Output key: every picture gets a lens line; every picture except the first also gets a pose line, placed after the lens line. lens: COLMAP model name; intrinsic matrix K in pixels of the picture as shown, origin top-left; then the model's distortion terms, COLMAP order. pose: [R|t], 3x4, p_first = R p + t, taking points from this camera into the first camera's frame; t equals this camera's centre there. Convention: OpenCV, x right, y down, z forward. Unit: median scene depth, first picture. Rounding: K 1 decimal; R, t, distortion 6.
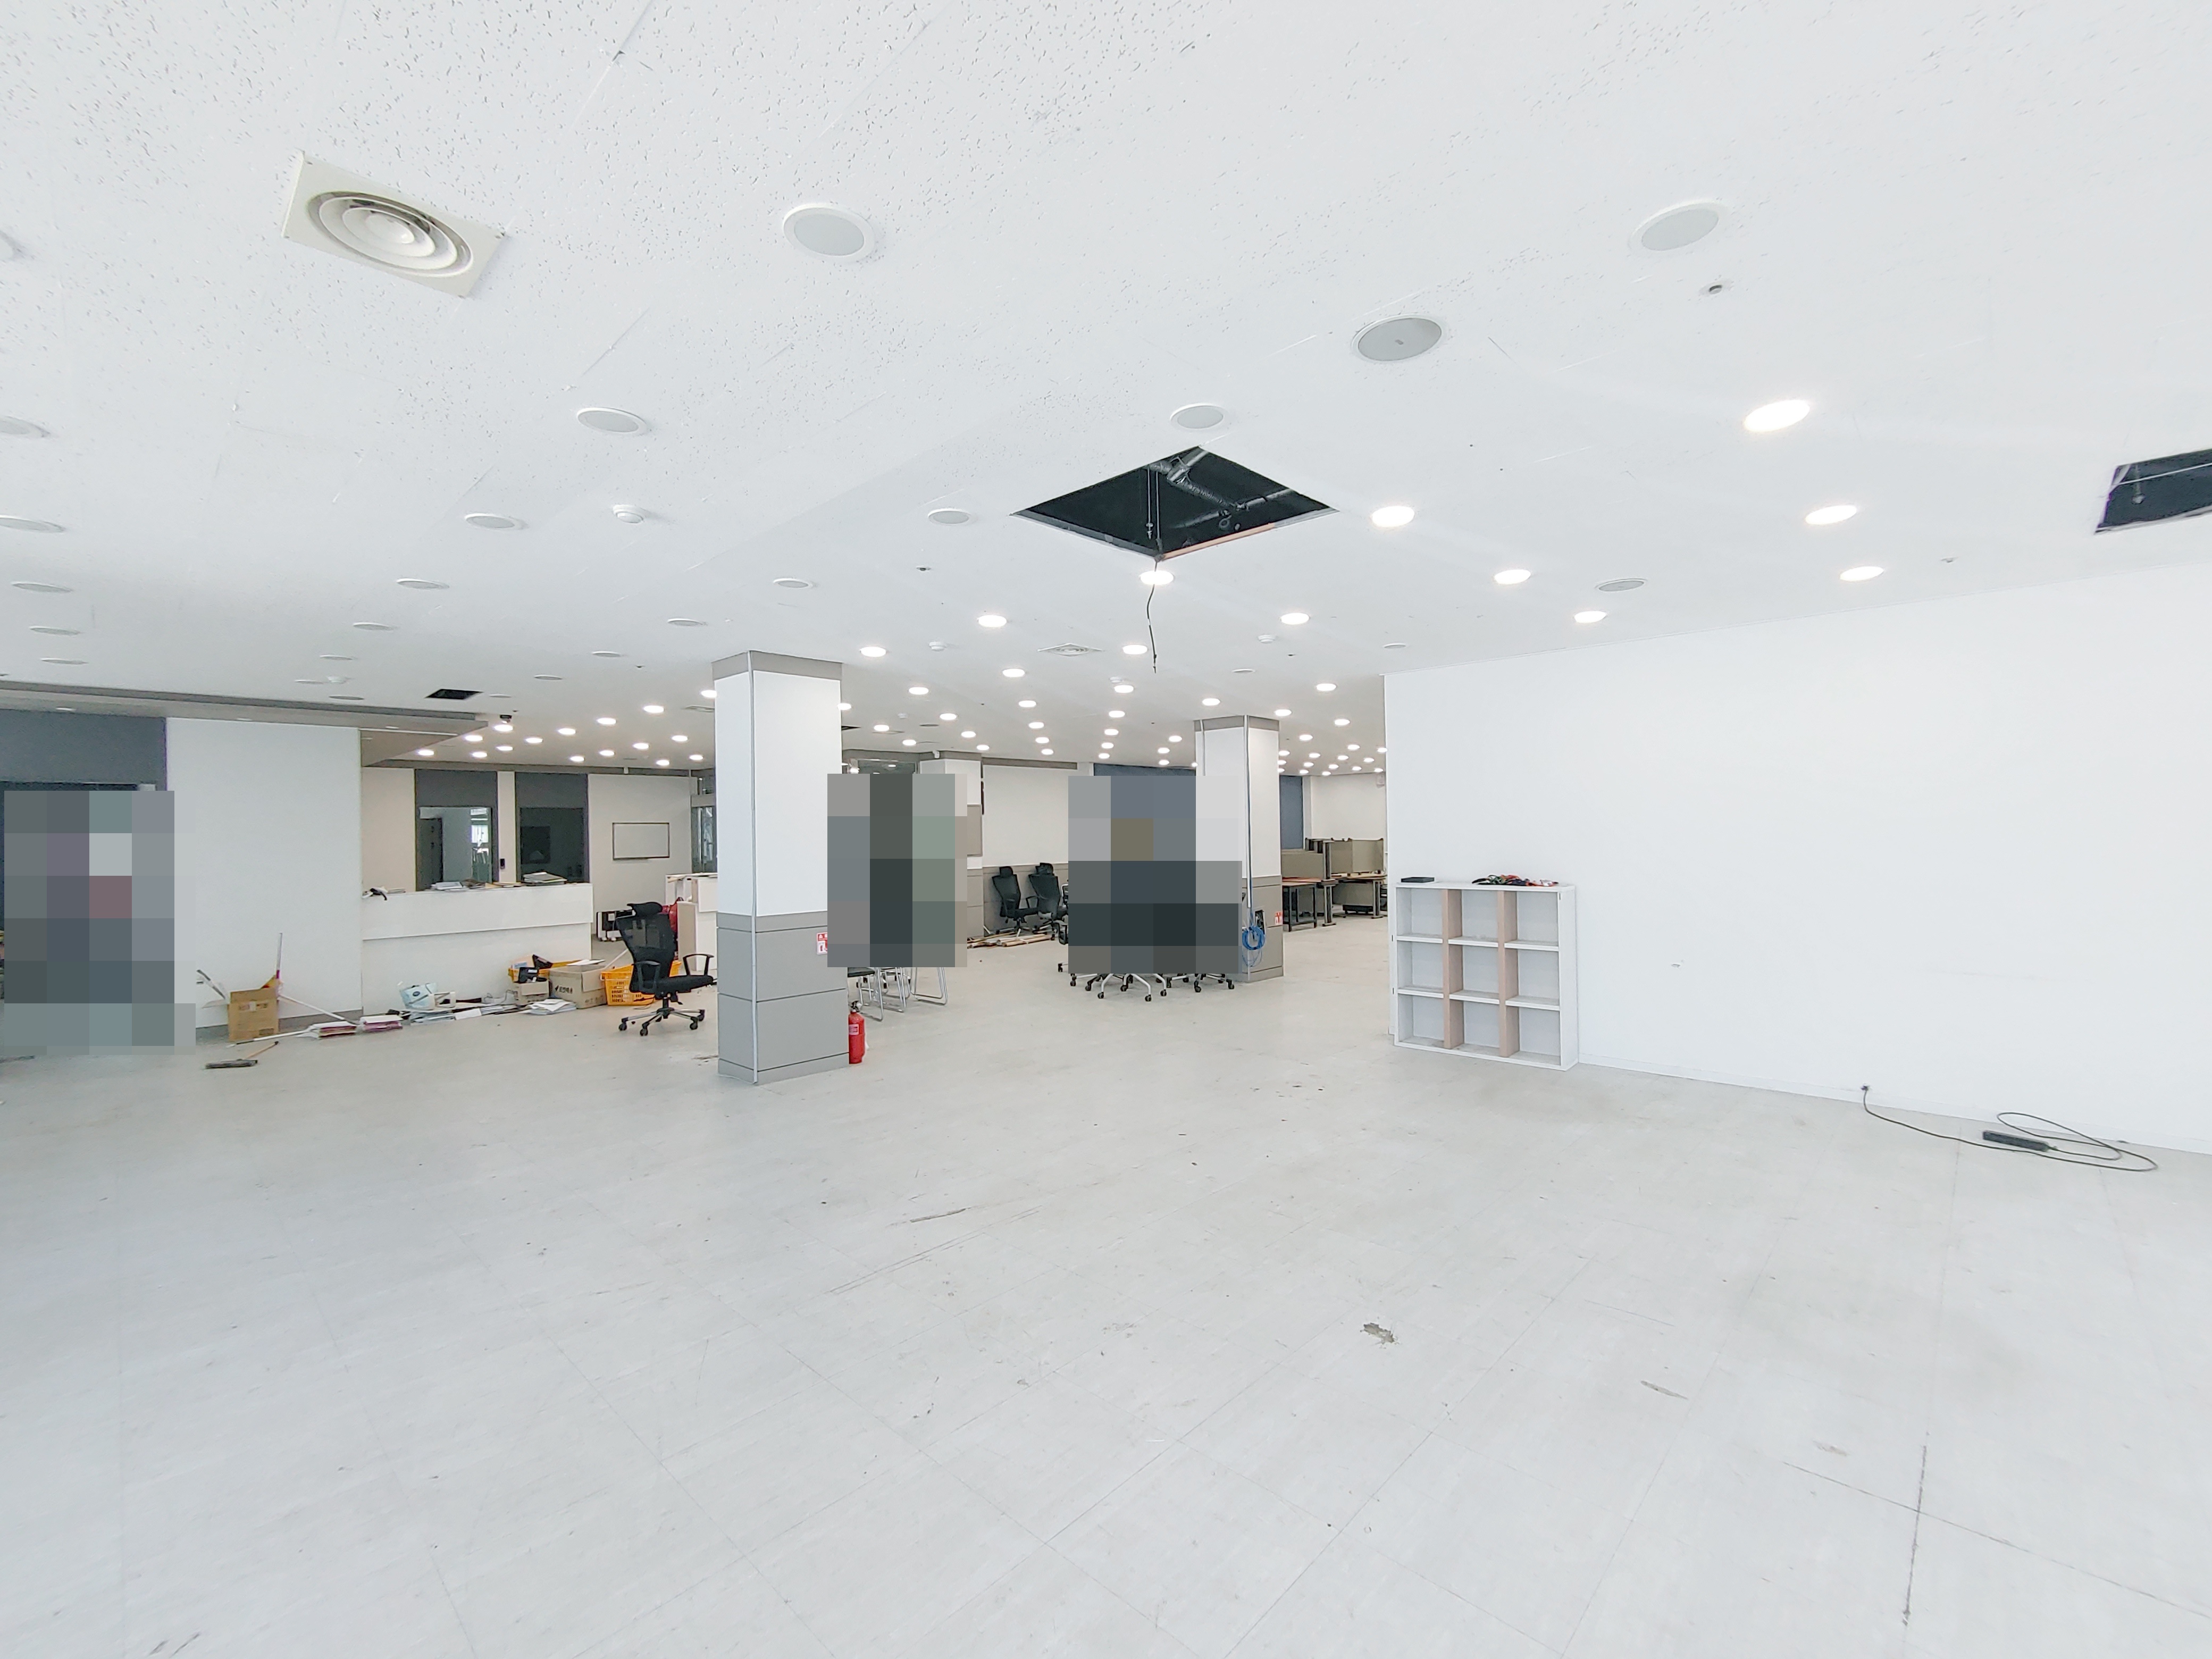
lens RADIAL K [[902.0, 0, 1106.0], [0, 902.0, 829.5], [0, 0, 1]] dist [-0.001360, -0.000215]
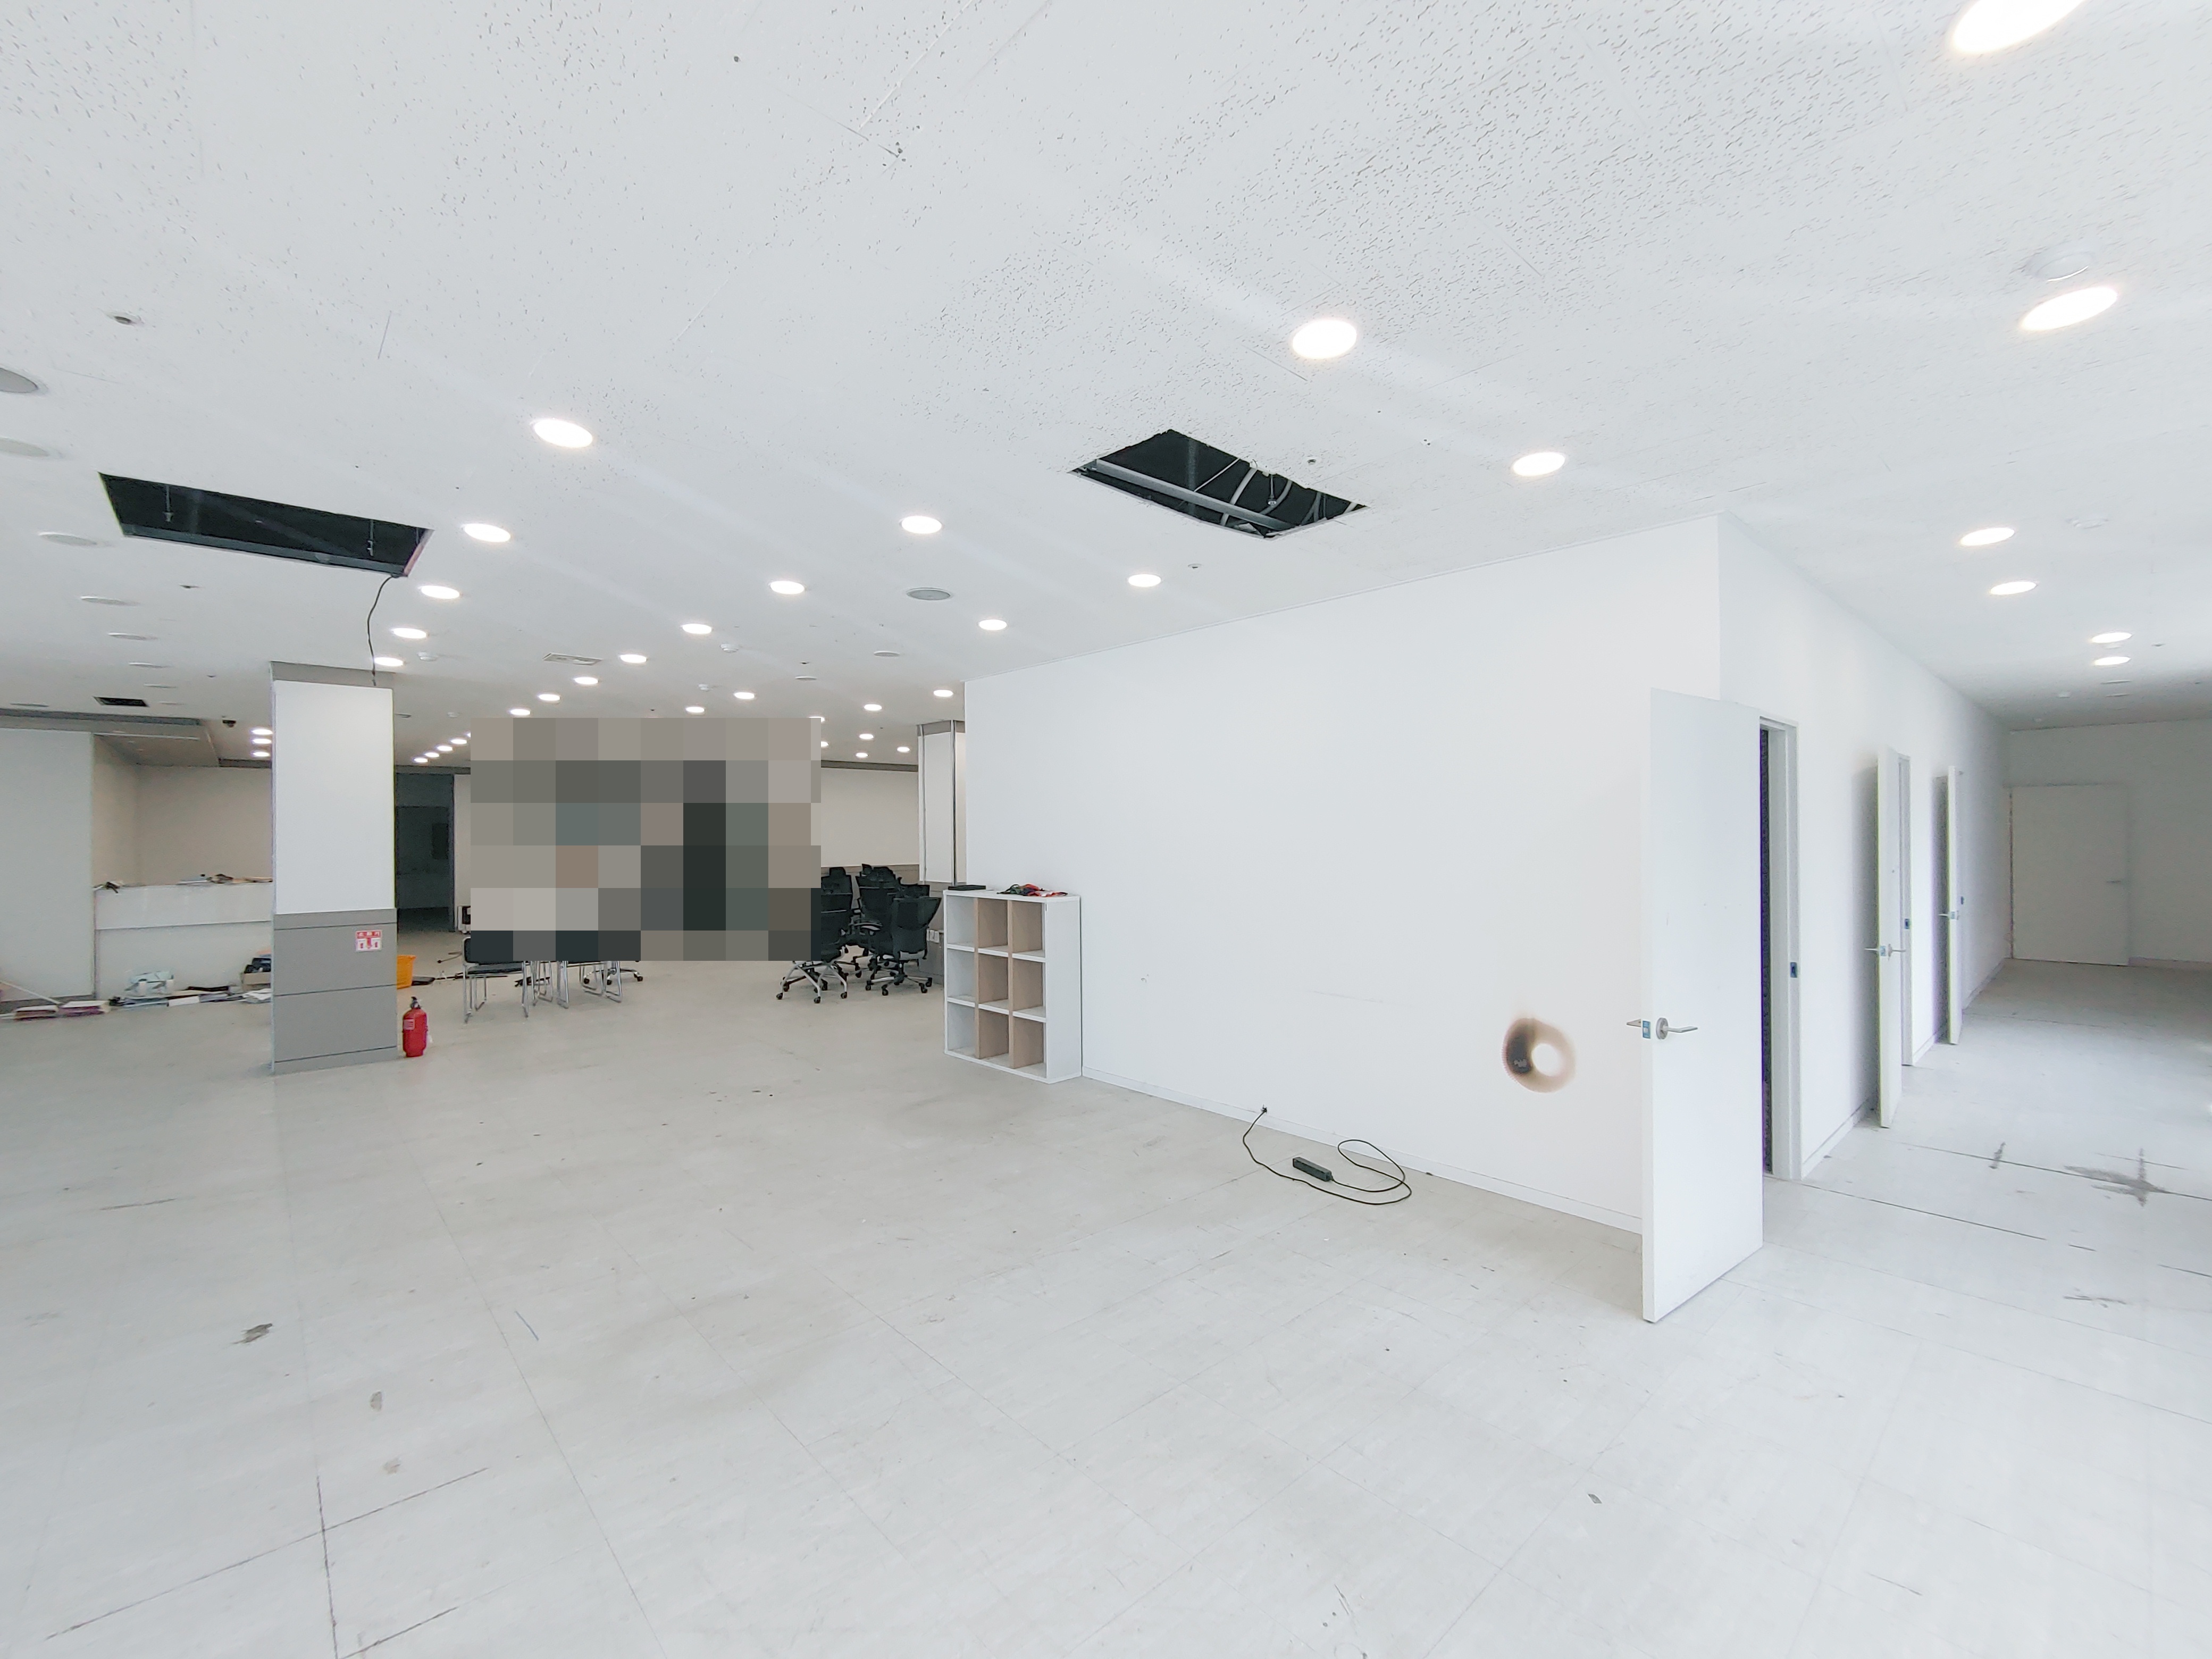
lens RADIAL K [[900.5, 0, 1106.0], [0, 900.5, 829.5], [0, 0, 1]] dist [0.002042, 0.000276]
pose [[0.997738, 0.009967, -0.066477, 0.483585], [-0.009964, 0.999950, 0.000369, -0.009282], [0.066478, 0.000295, 0.997788, 0.013741]]
